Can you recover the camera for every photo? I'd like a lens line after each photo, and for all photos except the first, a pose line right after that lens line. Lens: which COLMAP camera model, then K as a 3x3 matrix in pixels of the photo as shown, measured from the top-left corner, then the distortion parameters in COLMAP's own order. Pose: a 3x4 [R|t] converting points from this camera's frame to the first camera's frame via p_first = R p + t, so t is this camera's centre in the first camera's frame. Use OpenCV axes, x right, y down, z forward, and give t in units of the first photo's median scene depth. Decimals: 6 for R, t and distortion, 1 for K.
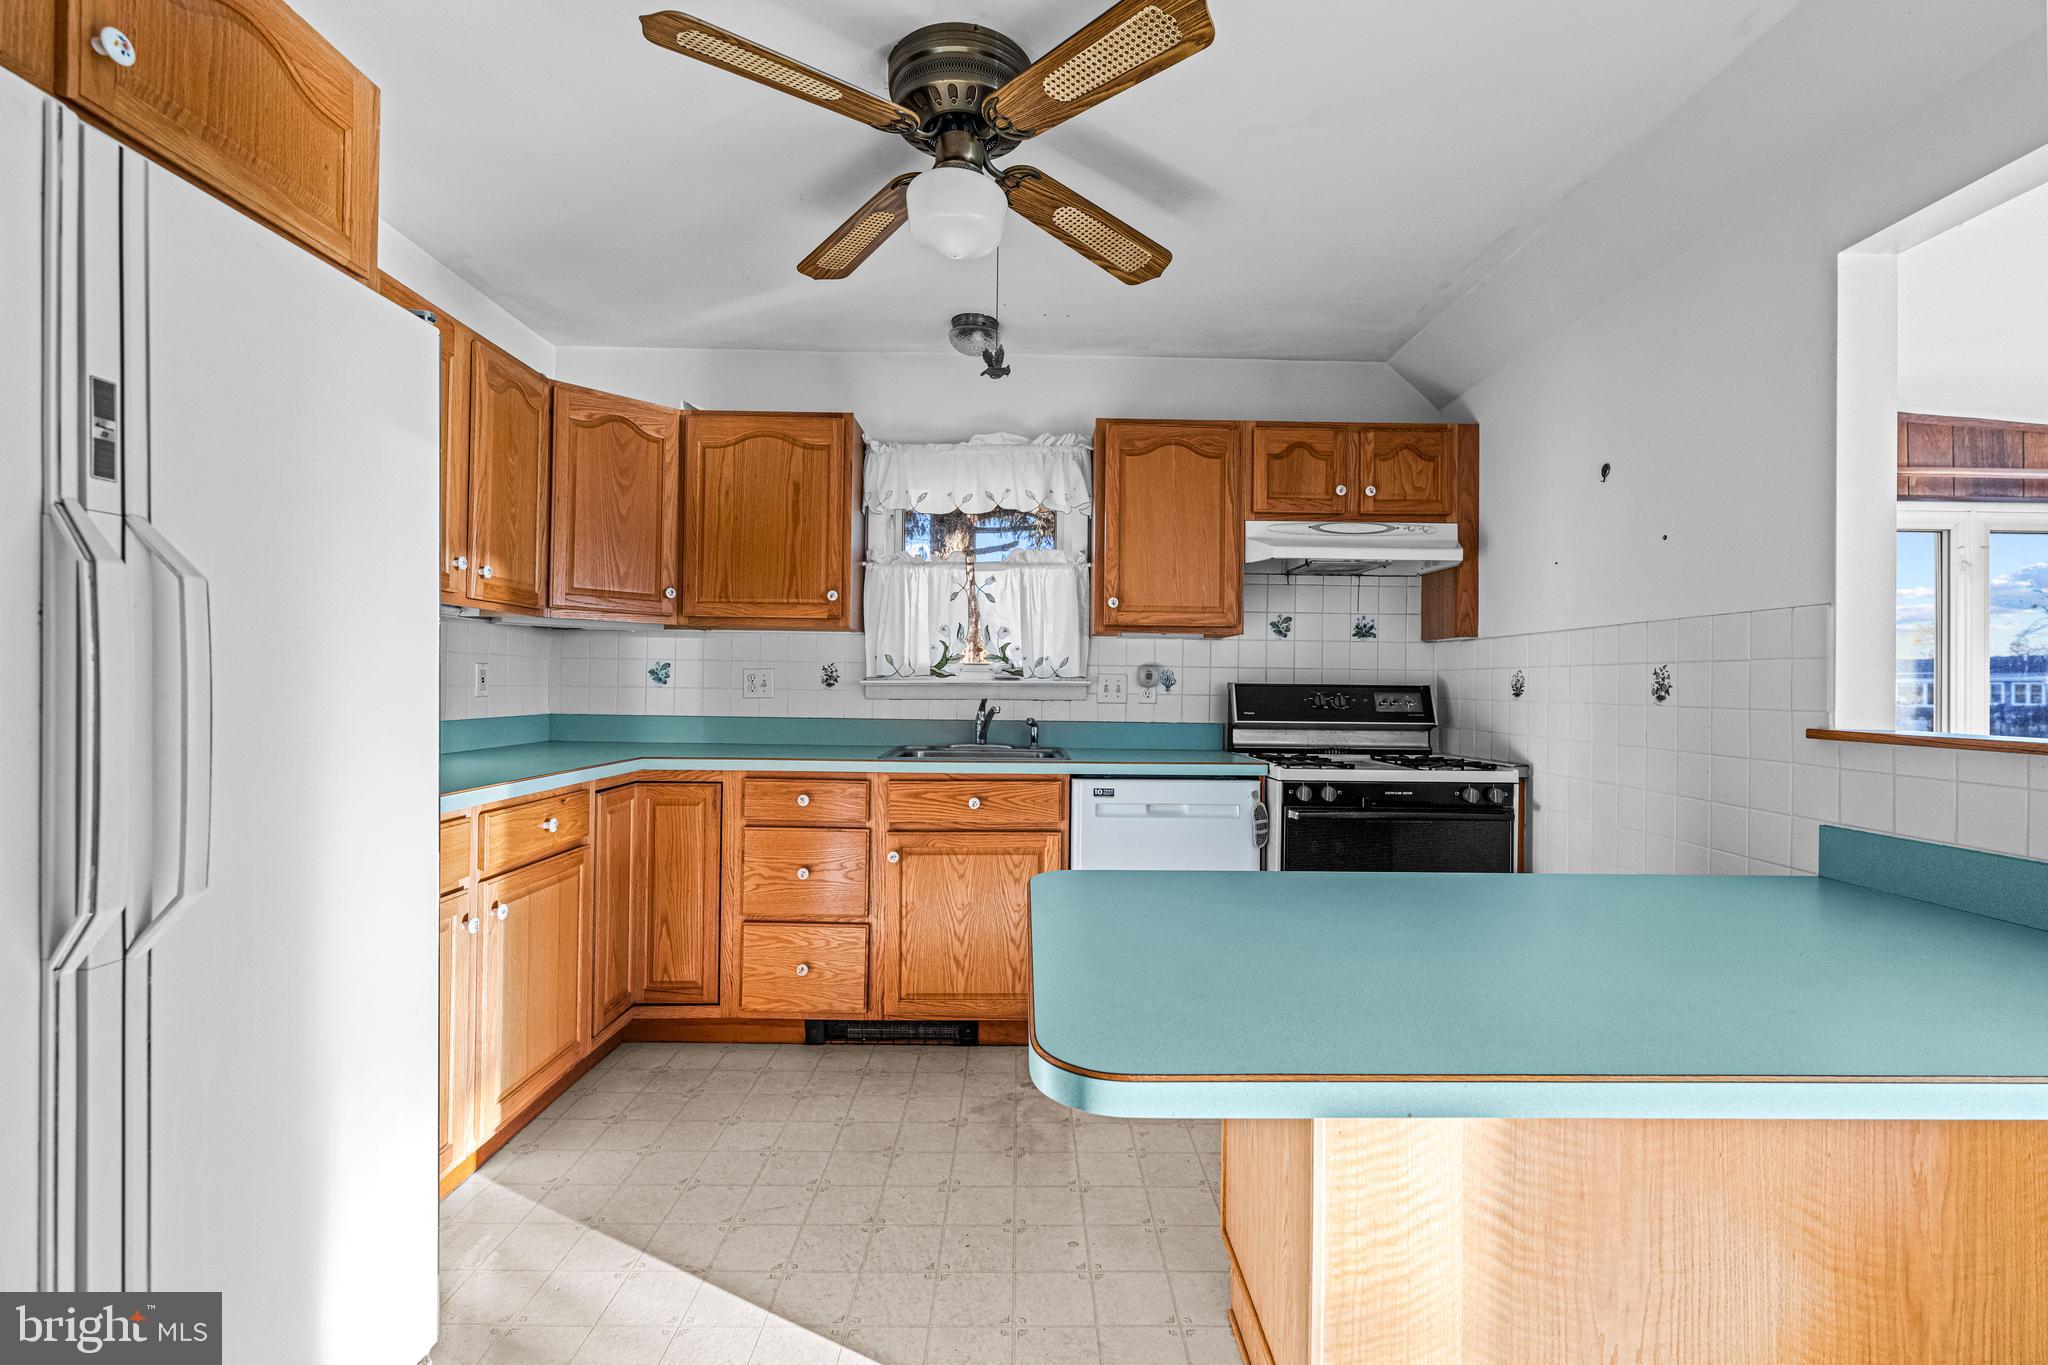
lens RADIAL K [[886.4, 0, 1031.1], [0, 886.4, 676.4], [0, 0, 1]] dist [0.001221, -0.000996]
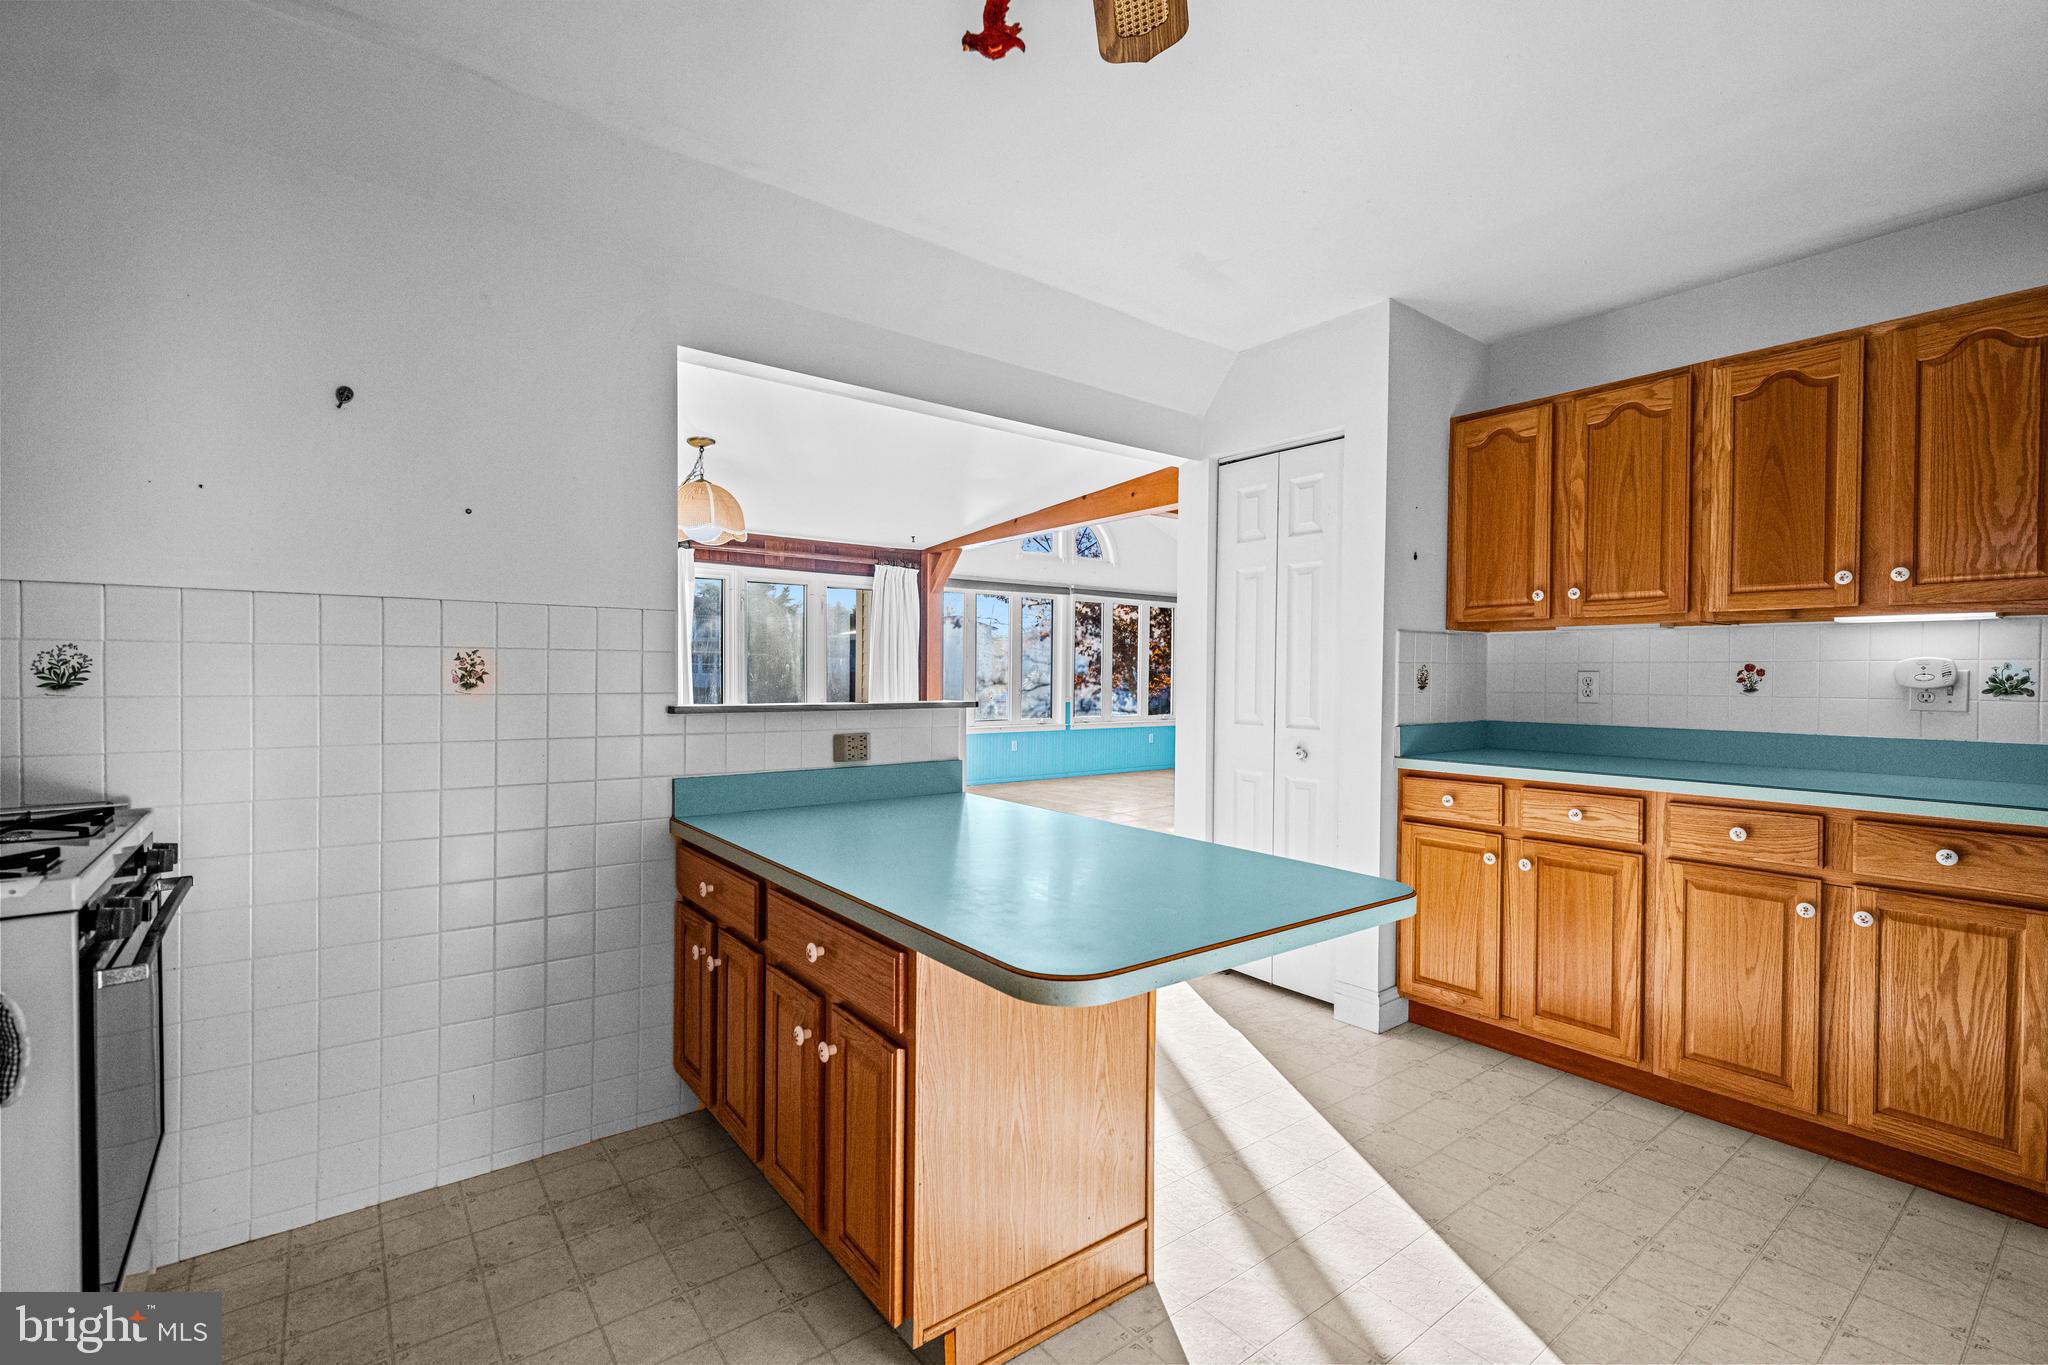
lens RADIAL K [[901.7, 0, 1022.9], [0, 901.7, 690.6], [0, 0, 1]] dist [0.000103, -0.000322]
pose [[-0.602710, -0.033051, 0.797275, -0.303245], [-0.022597, 0.999448, 0.024349, -0.004774], [-0.797640, -0.003341, -0.603124, 0.867278]]
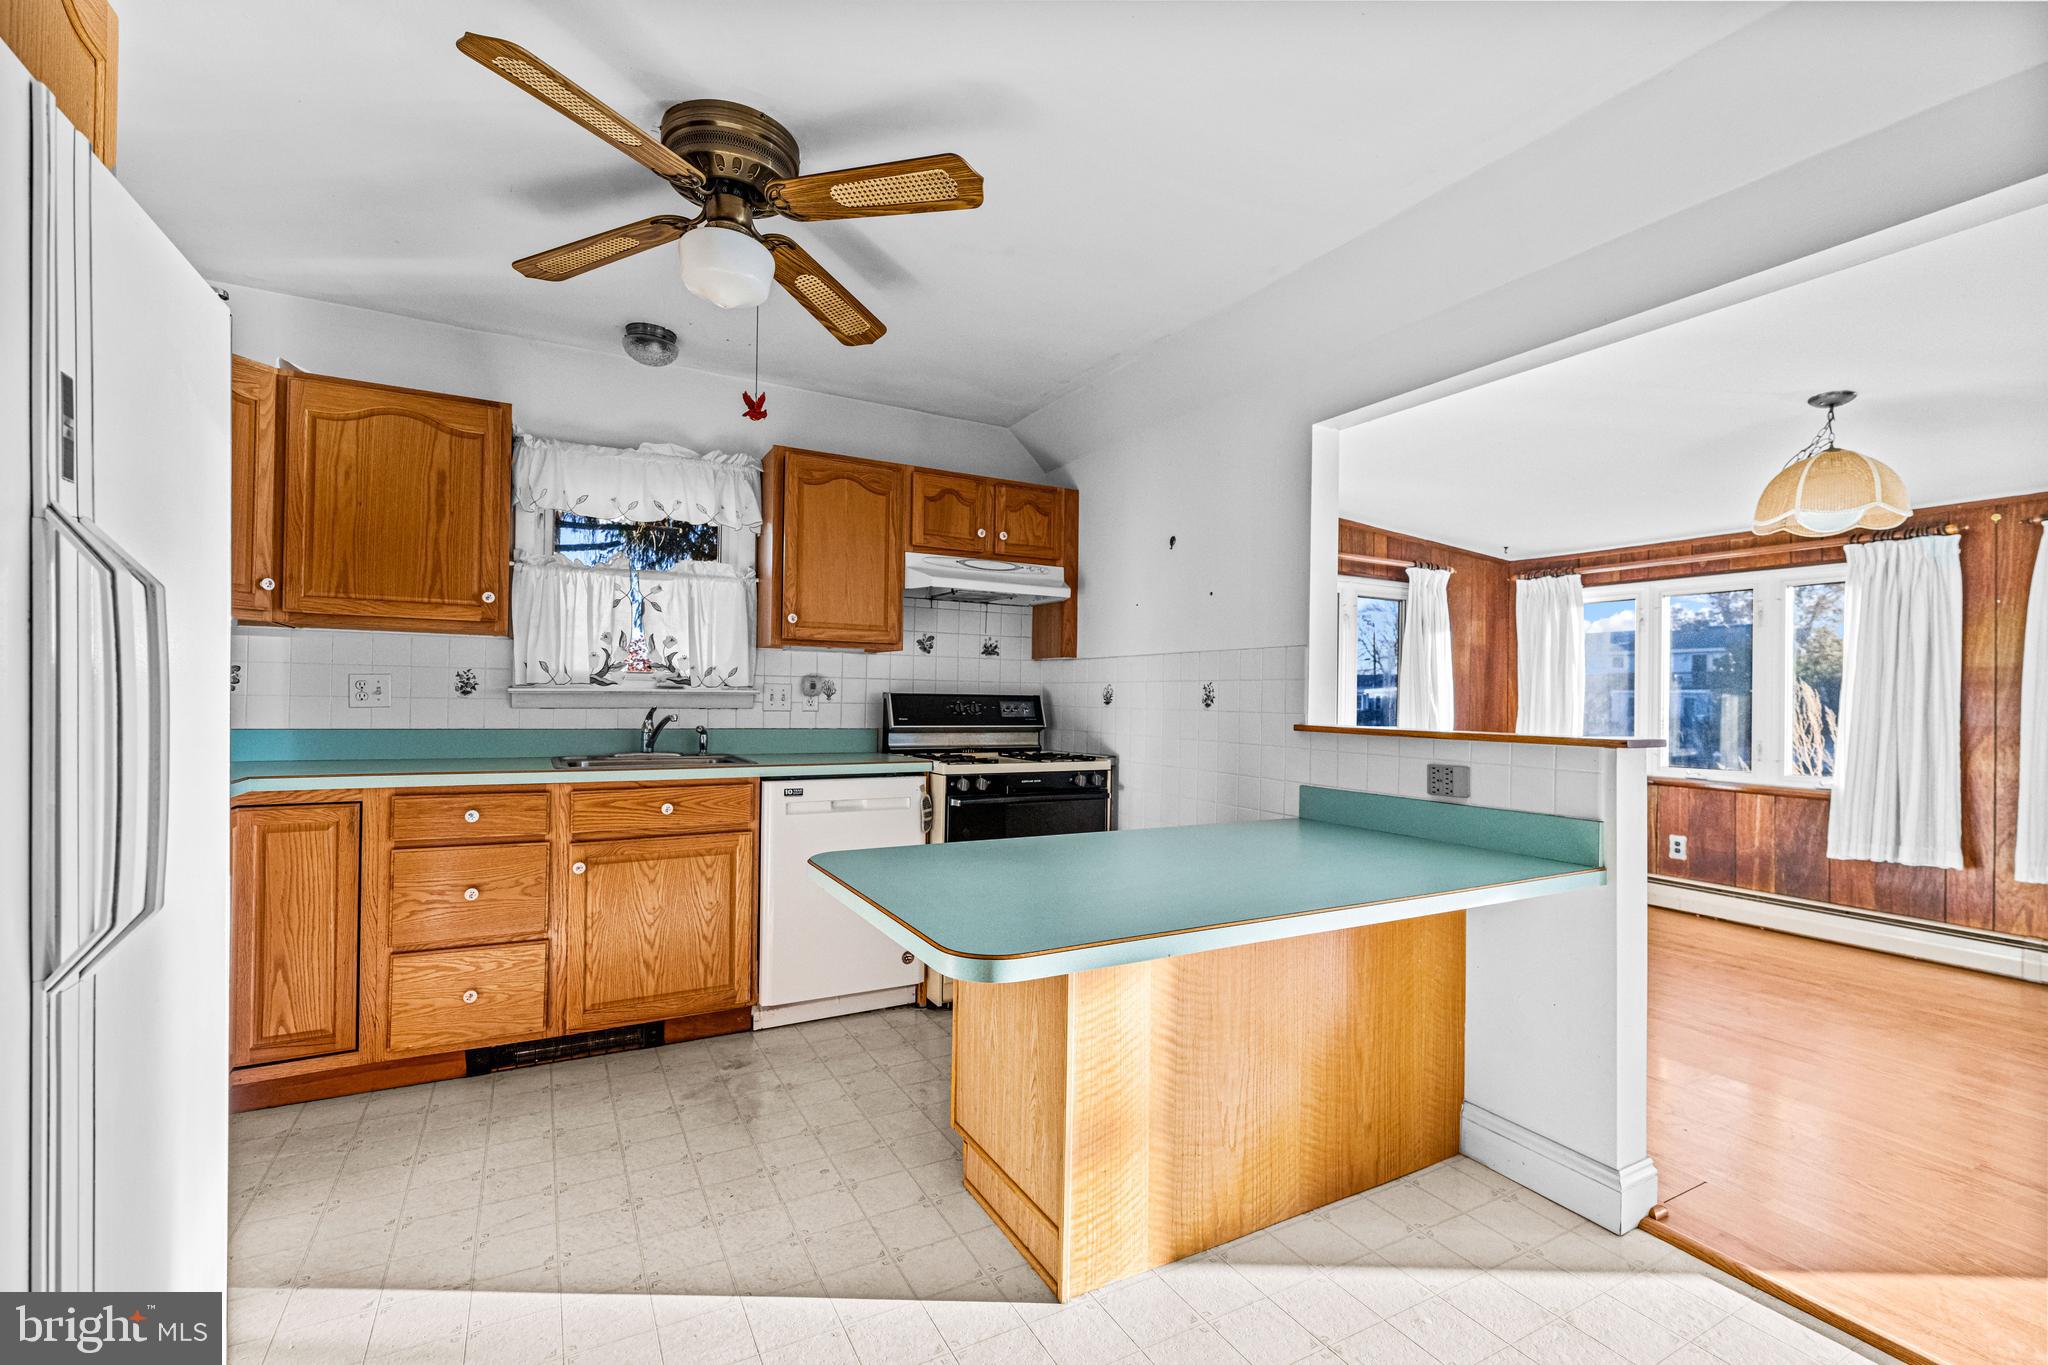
lens RADIAL K [[888.1, 0, 1026.4], [0, 888.1, 693.0], [0, 0, 1]] dist [0.001842, -0.000207]
pose [[0.881730, 0.004387, 0.471733, -0.179722], [-0.009079, 0.999929, 0.007670, -0.003005], [-0.471666, -0.011045, 0.881708, -0.102547]]
